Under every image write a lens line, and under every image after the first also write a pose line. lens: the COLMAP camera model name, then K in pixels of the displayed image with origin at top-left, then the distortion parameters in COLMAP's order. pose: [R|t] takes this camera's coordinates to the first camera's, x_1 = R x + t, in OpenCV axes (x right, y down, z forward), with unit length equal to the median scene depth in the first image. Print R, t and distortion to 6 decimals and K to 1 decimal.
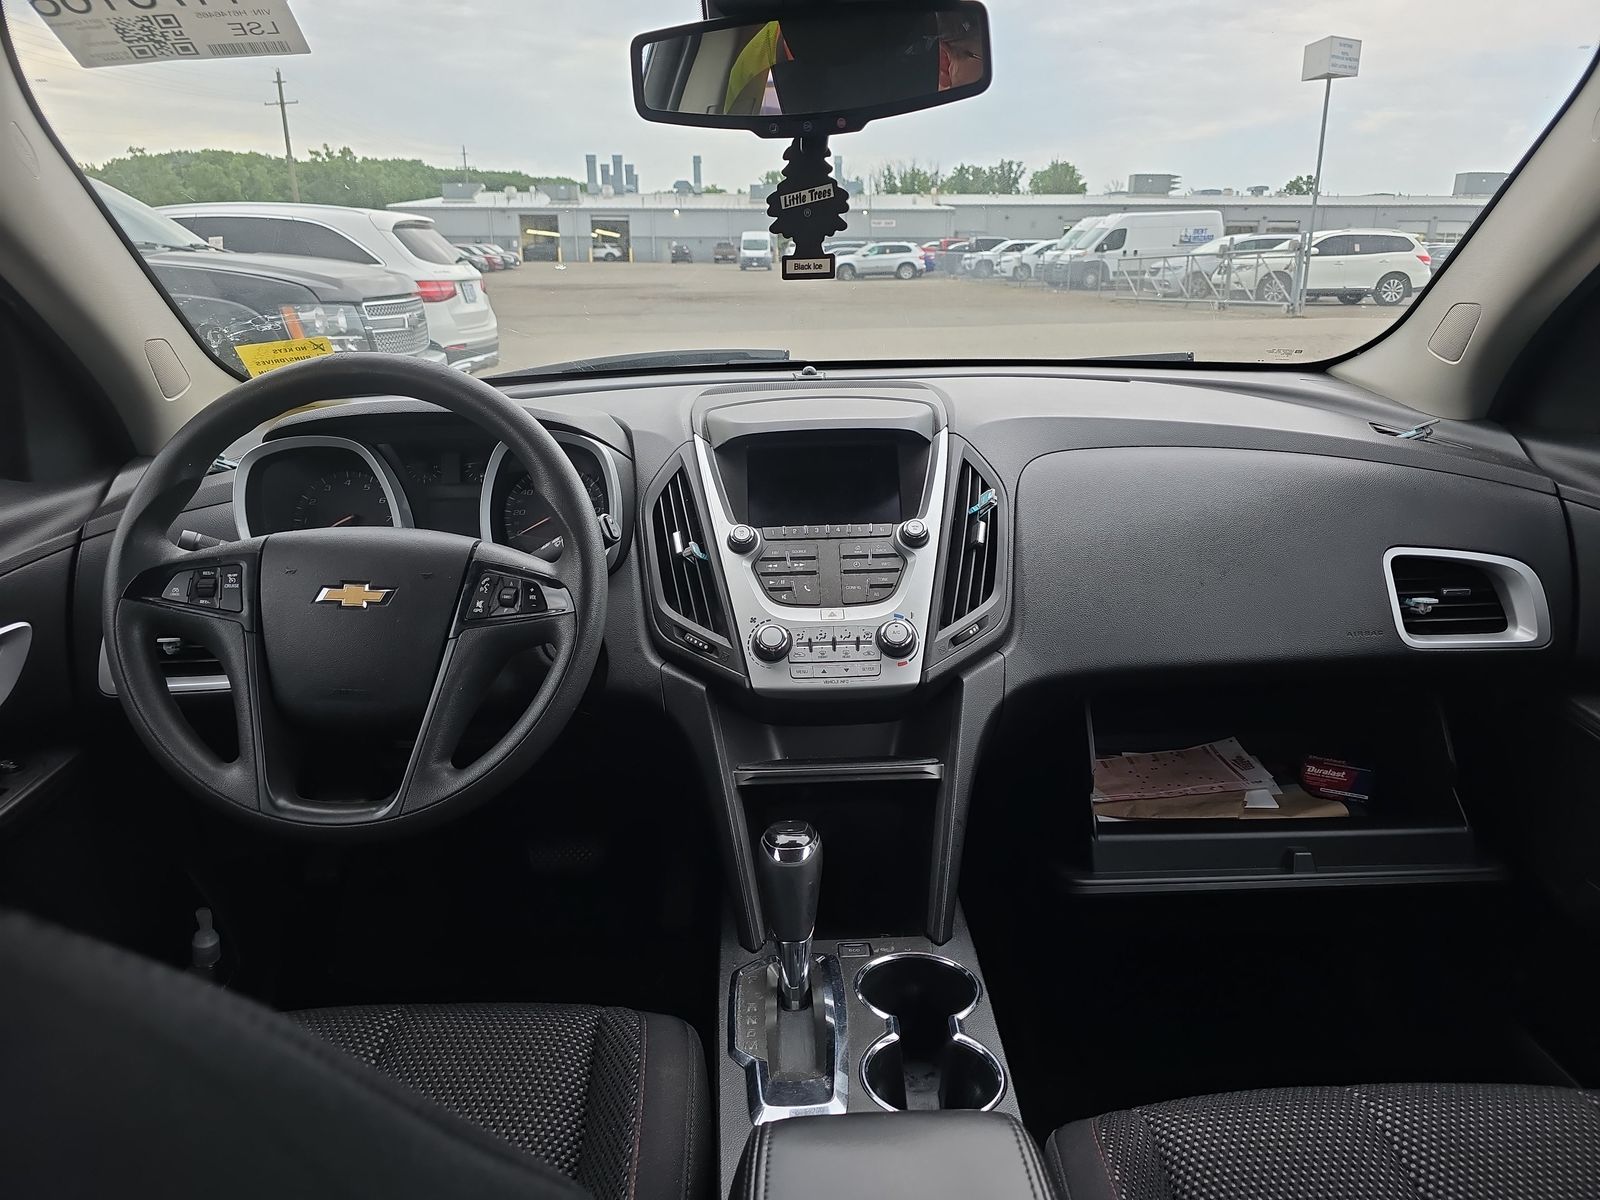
lens RADIAL K [[1075.9, 0, 800.0], [0, 1075.9, 600.0], [0, 0, 1]] dist [0.059117, -0.071420]
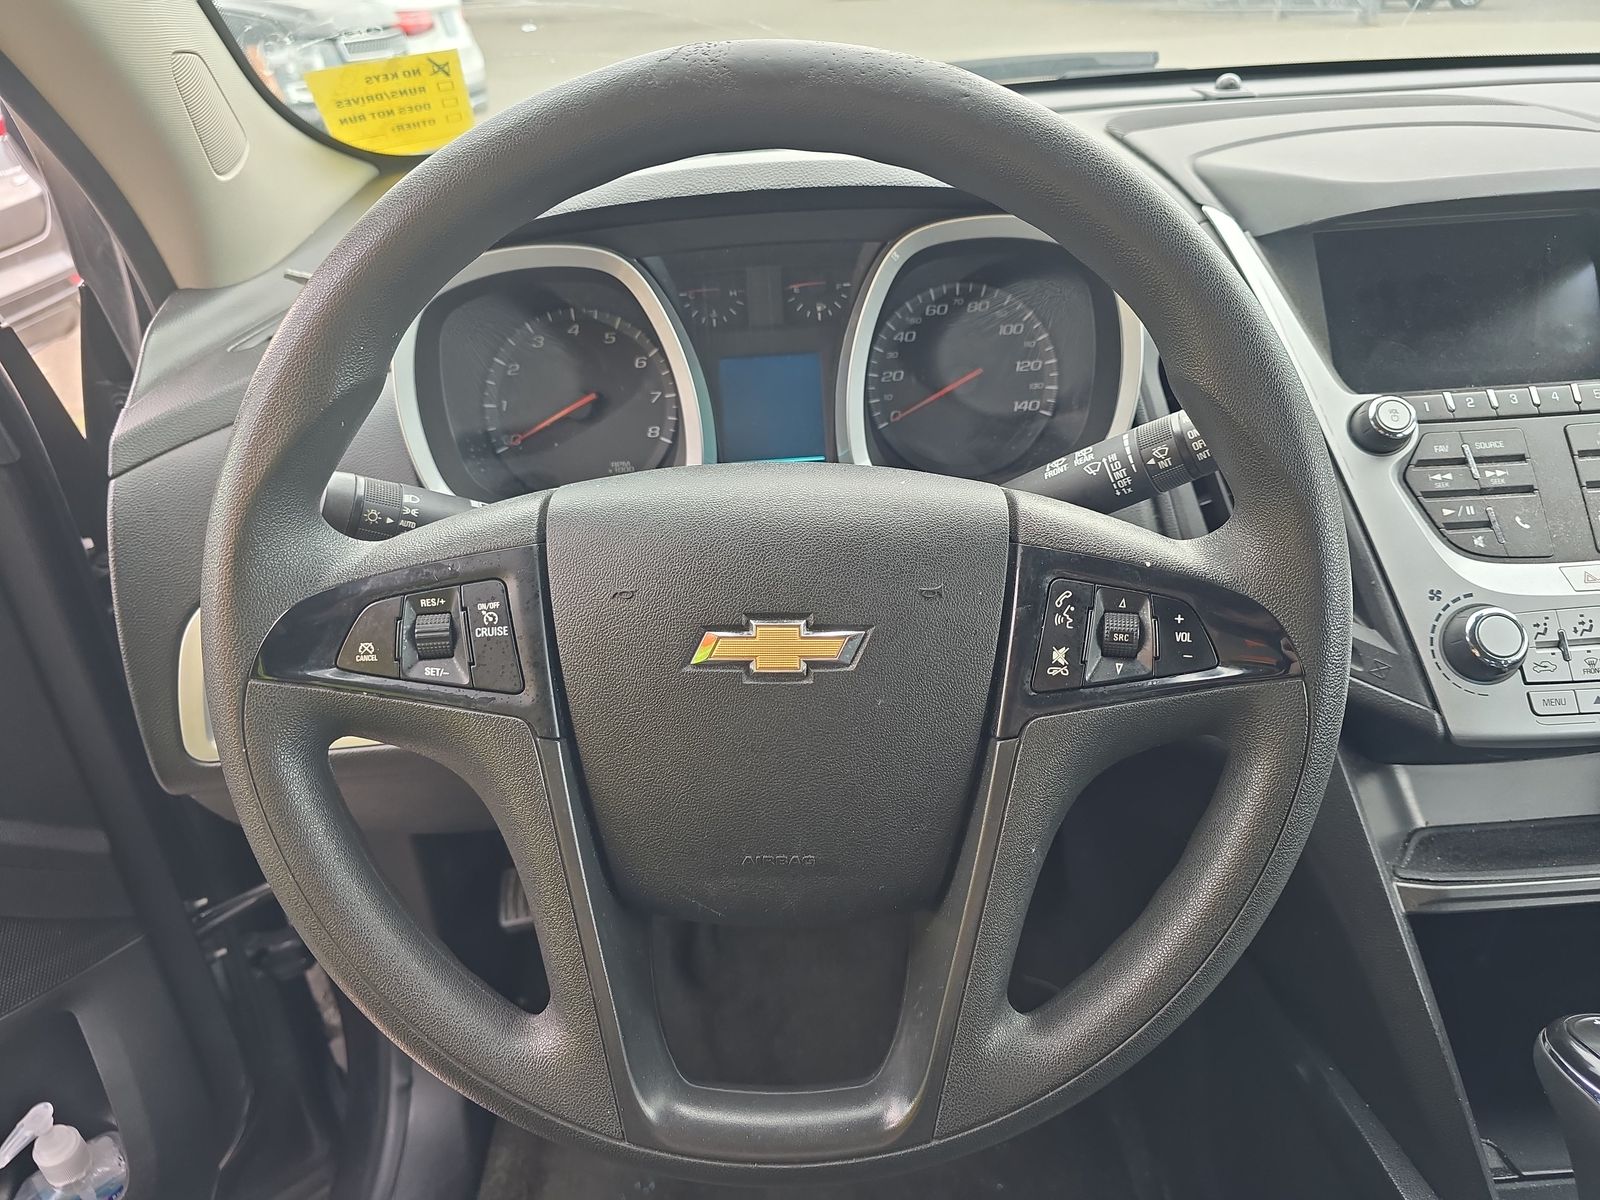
lens RADIAL K [[1075.9, 0, 800.0], [0, 1075.9, 600.0], [0, 0, 1]] dist [0.059117, -0.071420]
pose [[0.999431, -0.033320, -0.005250, -0.341527], [0.033675, 0.976544, 0.212670, -0.098071], [-0.001959, -0.212726, 0.977110, 0.498409]]
